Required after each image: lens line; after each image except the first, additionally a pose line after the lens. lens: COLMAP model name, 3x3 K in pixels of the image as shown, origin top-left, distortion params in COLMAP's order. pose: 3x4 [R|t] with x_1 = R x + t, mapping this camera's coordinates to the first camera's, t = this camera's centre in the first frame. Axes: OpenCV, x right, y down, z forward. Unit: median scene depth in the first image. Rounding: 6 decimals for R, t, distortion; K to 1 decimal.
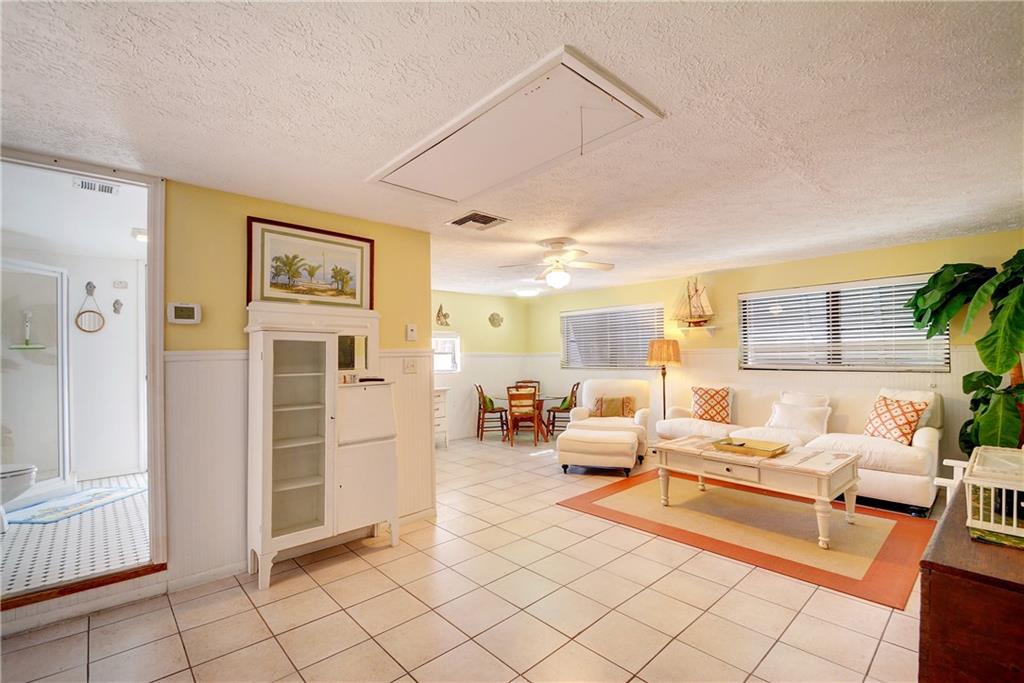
lens RADIAL K [[450.3, 0, 511.0], [0, 450.3, 353.2], [0, 0, 1]] dist [0.000498, -0.009725]
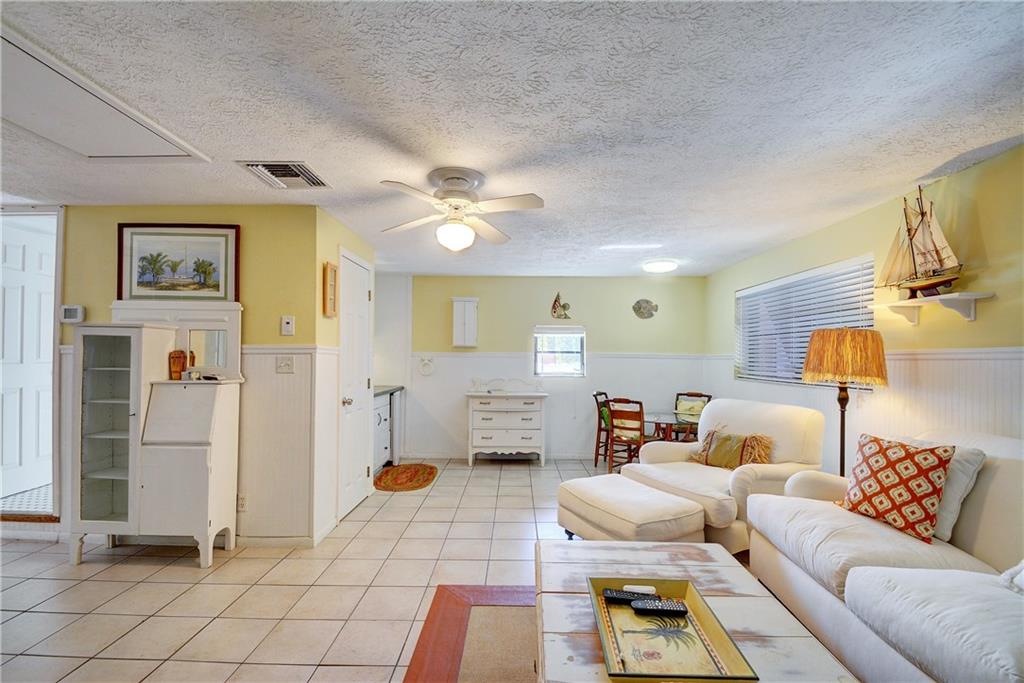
lens RADIAL K [[450.3, 0, 511.0], [0, 450.3, 353.2], [0, 0, 1]] dist [0.000498, -0.009725]
pose [[0.730273, 0.012886, -0.683034, 0.729467], [-0.012492, 0.999907, 0.005508, -0.003651], [0.683041, 0.004510, 0.730366, 0.718440]]
